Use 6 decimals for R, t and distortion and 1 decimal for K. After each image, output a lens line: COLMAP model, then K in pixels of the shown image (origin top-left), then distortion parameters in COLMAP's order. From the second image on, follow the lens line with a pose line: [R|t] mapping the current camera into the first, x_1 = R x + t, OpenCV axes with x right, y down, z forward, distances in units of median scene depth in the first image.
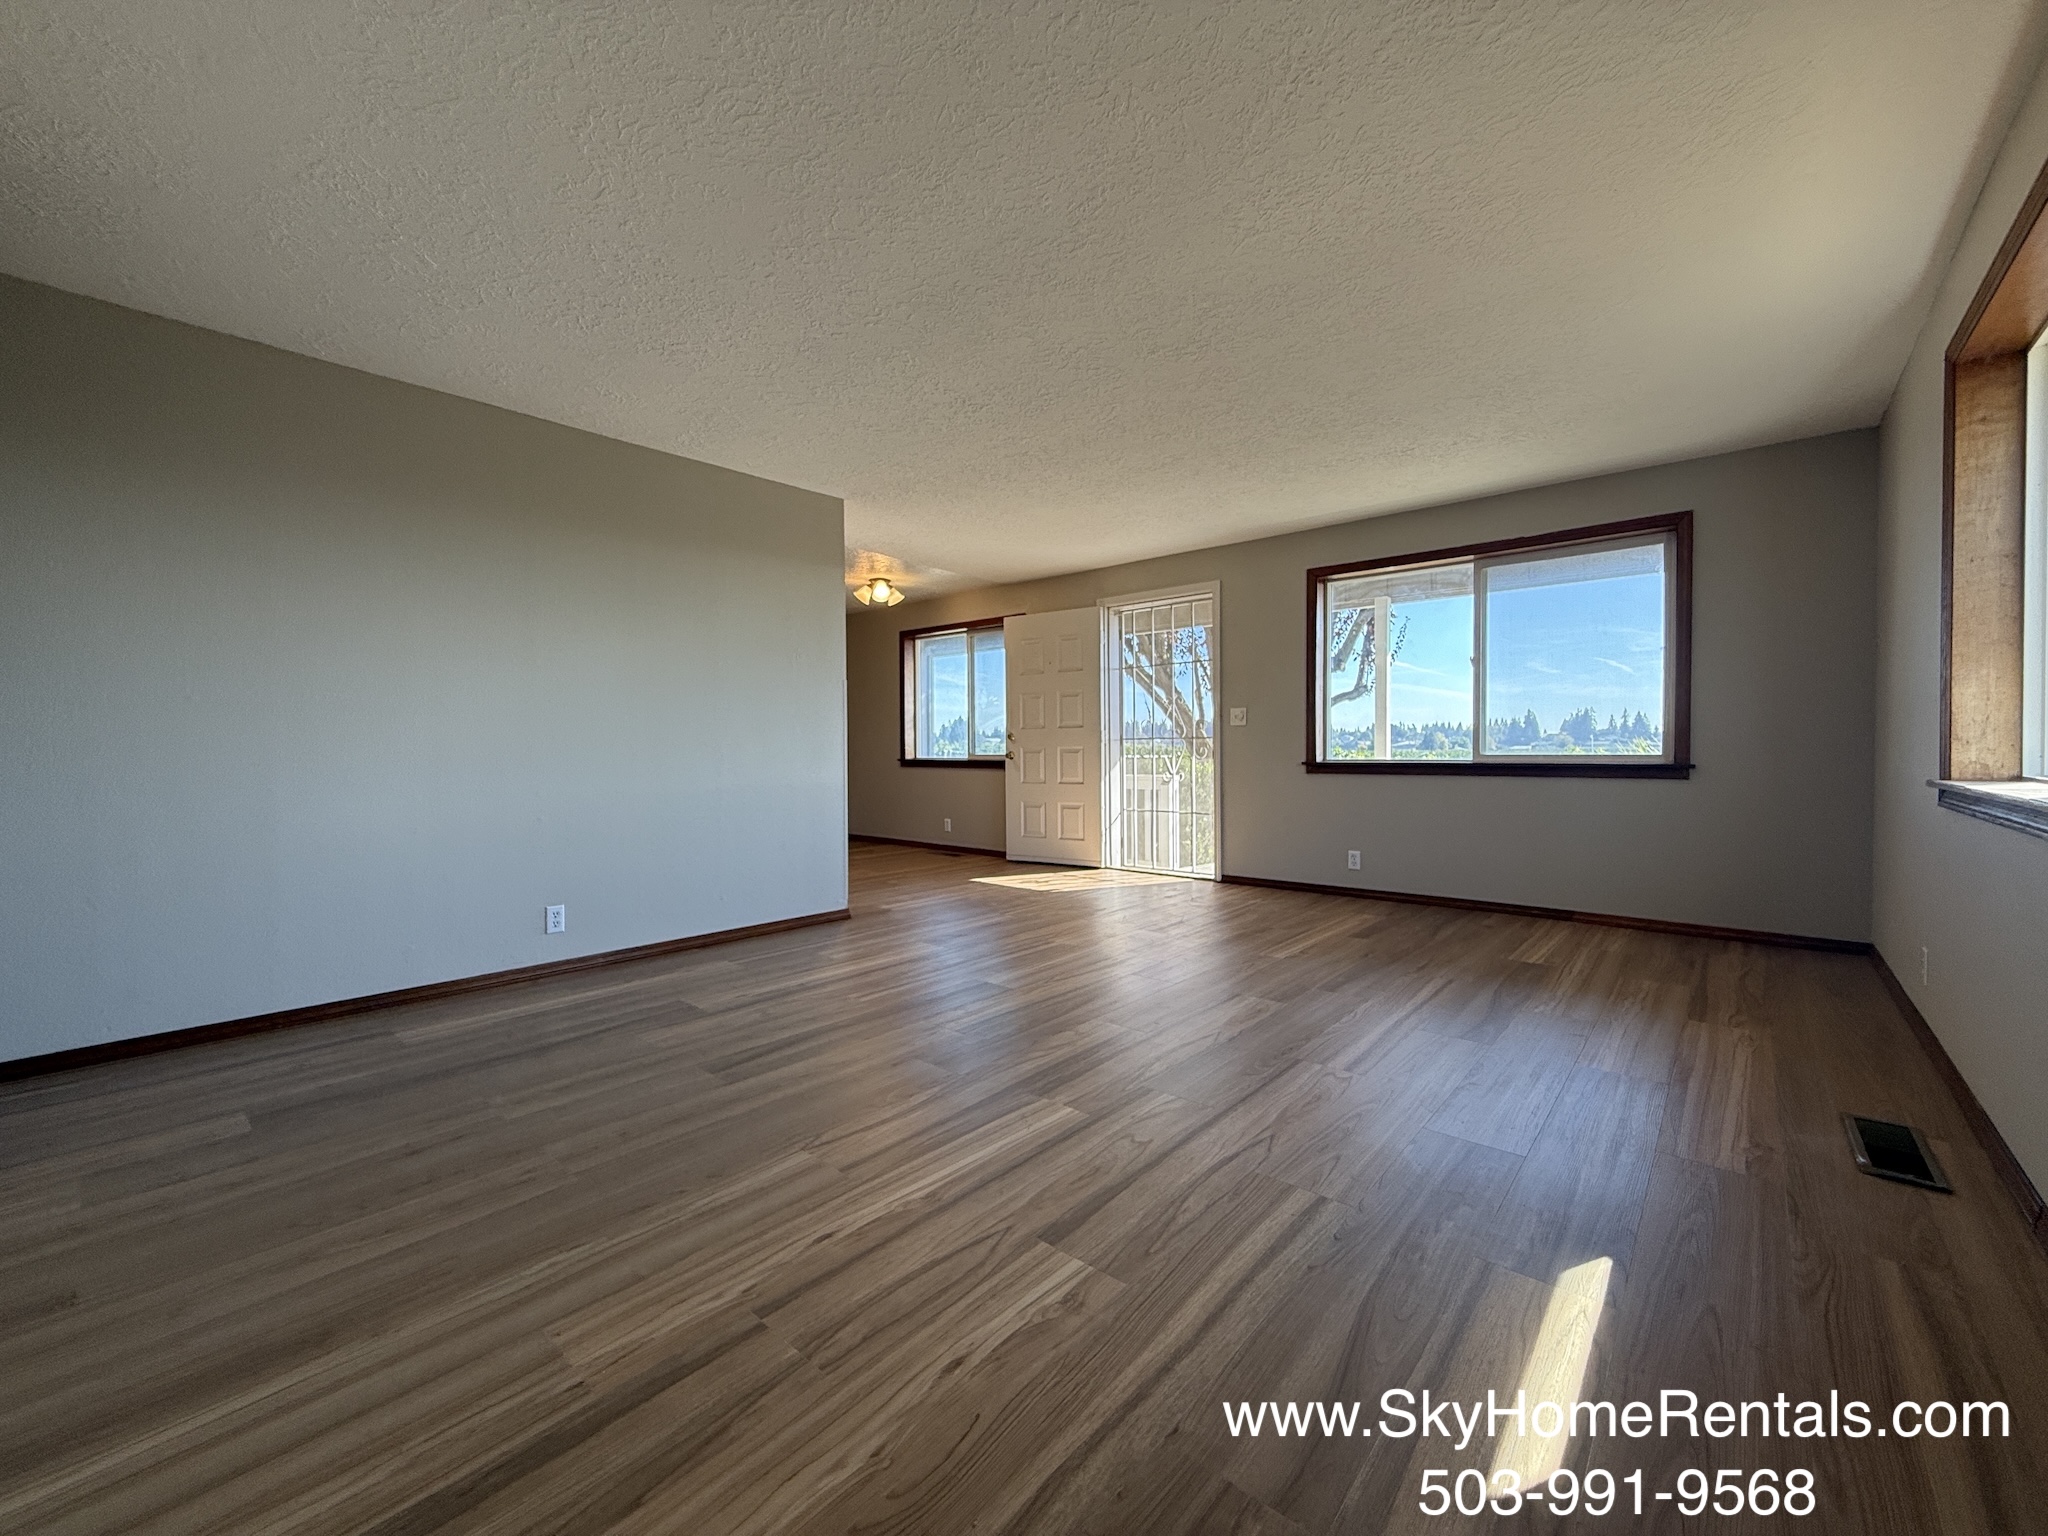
lens RADIAL K [[812.9, 0, 1024.0], [0, 812.9, 768.0], [0, 0, 1]] dist [-0.000362, 0.000027]
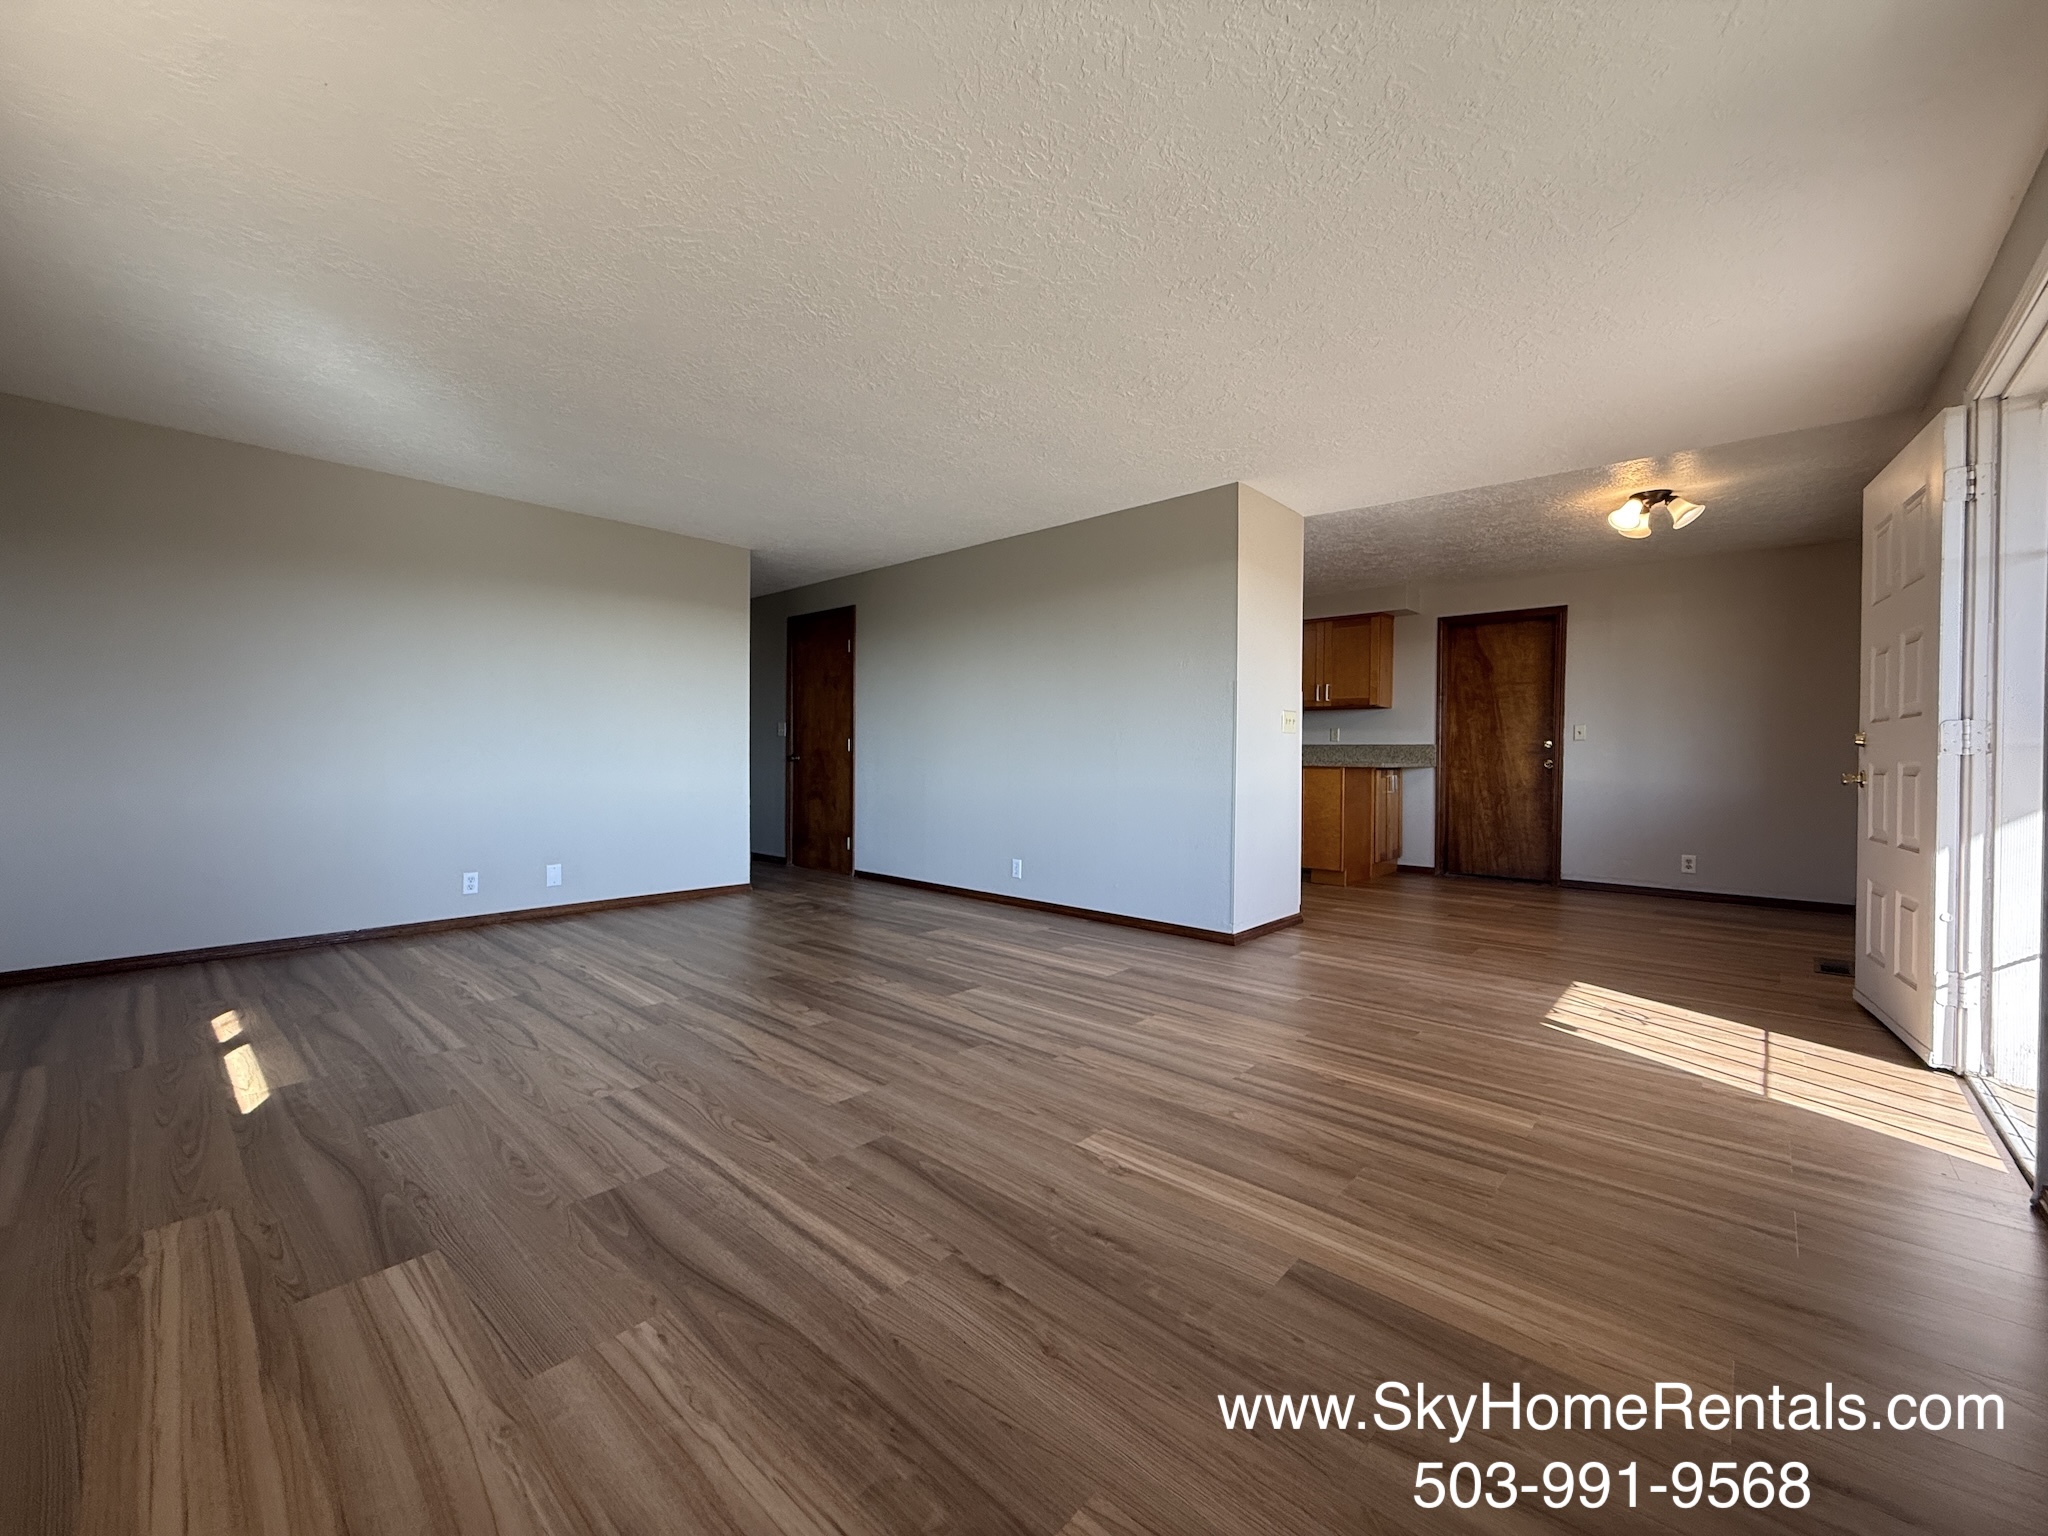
lens RADIAL K [[812.9, 0, 1024.0], [0, 812.9, 768.0], [0, 0, 1]] dist [-0.000362, 0.000027]
pose [[-0.010665, 0.024476, -0.999644, 1.327665], [-0.032464, 0.999165, 0.024810, -0.051103], [0.999416, 0.032717, -0.009861, 1.479978]]
